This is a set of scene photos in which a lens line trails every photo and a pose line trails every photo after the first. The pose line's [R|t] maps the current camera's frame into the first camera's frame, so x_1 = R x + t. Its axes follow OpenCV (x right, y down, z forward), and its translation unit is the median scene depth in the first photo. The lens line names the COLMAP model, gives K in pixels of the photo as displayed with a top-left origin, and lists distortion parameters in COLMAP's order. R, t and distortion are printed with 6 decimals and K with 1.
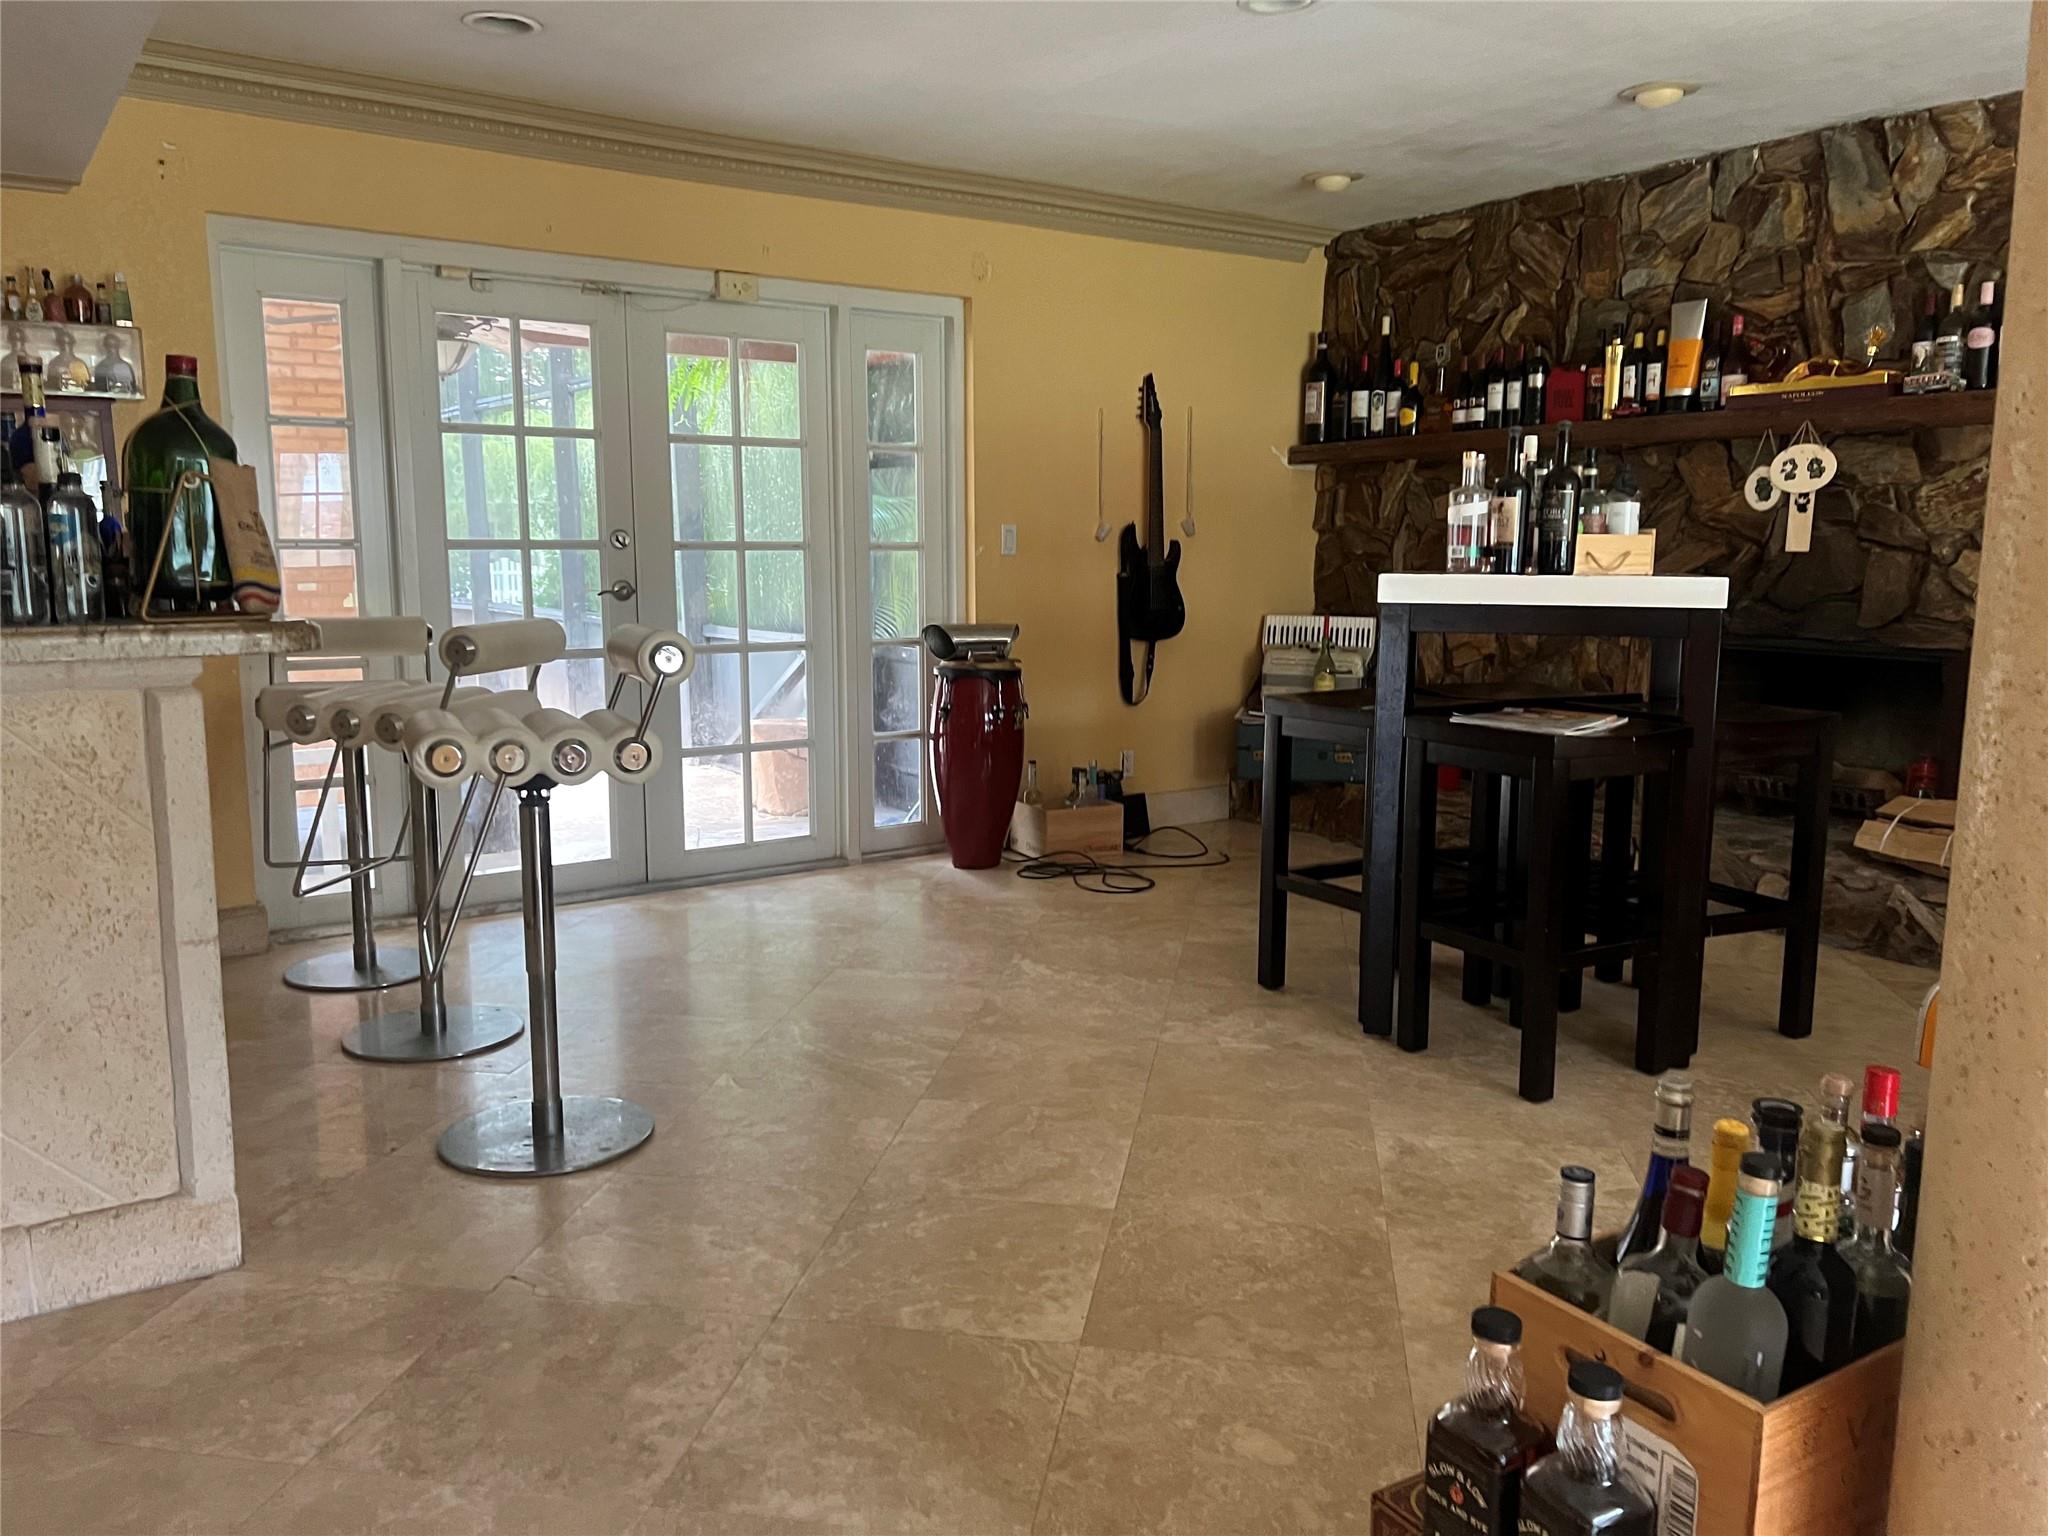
lens RADIAL K [[1527.9, 0, 1024.0], [0, 1527.9, 768.0], [0, 0, 1]] dist [0.053543, -0.068079]
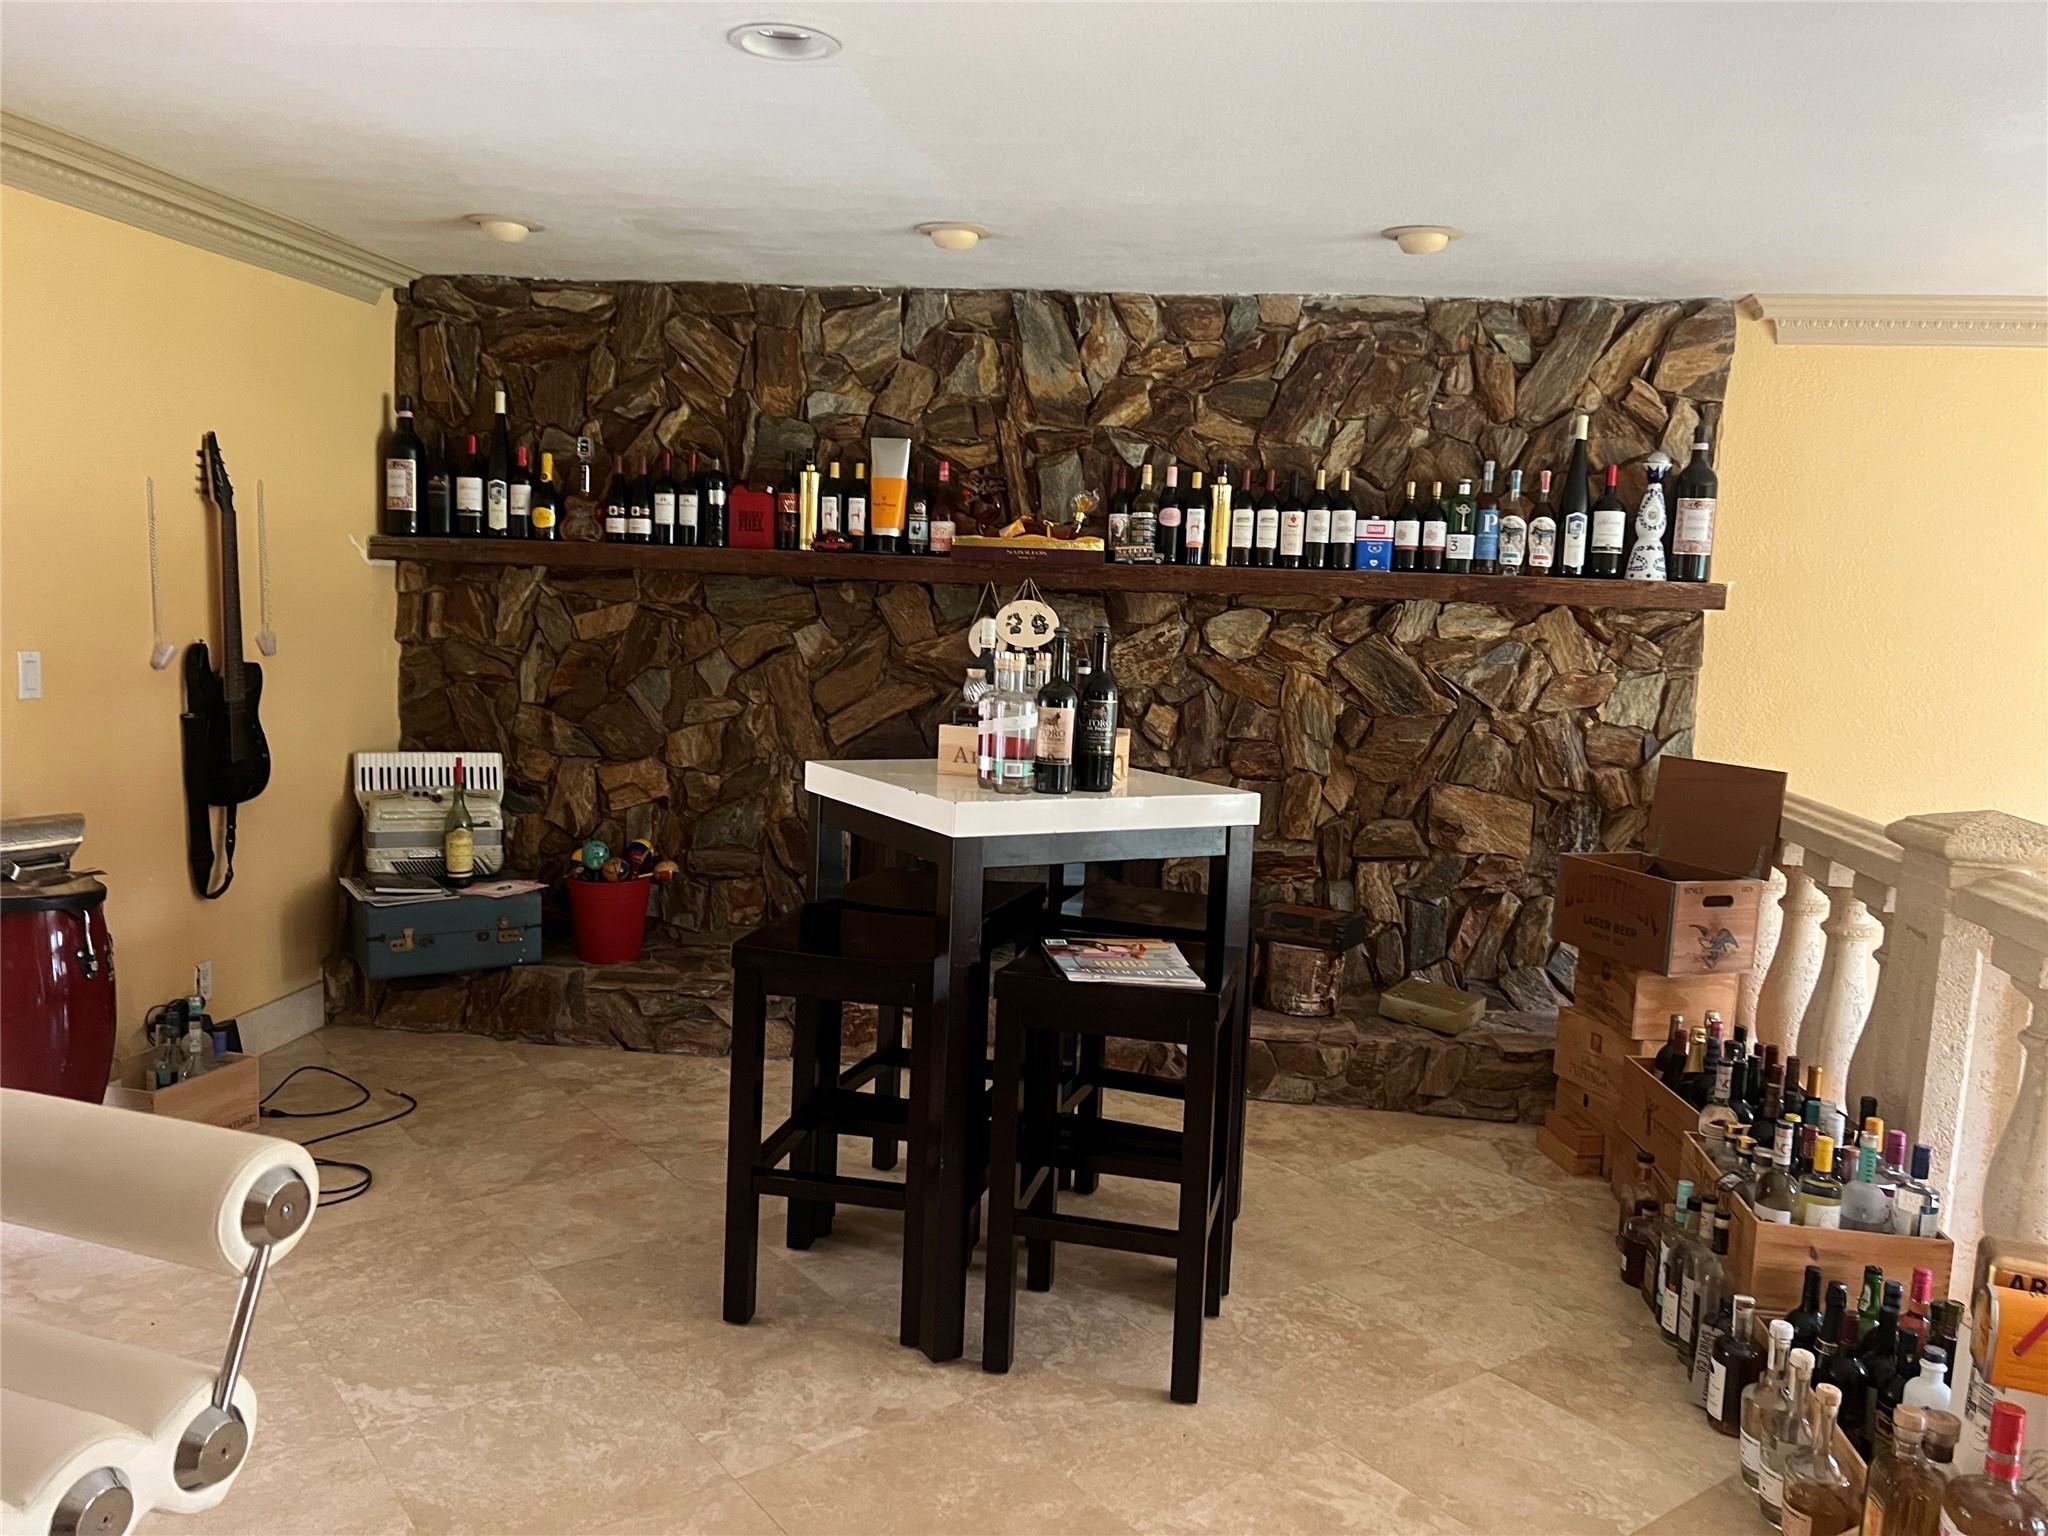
lens RADIAL K [[1488.3, 0, 1025.5], [0, 1488.3, 804.8], [0, 0, 1]] dist [0.049908, -0.131471]
pose [[0.668966, -0.077262, 0.739267, -0.213555], [0.063898, 0.996879, 0.046363, -0.107640], [-0.740541, 0.016223, 0.671815, 0.301953]]
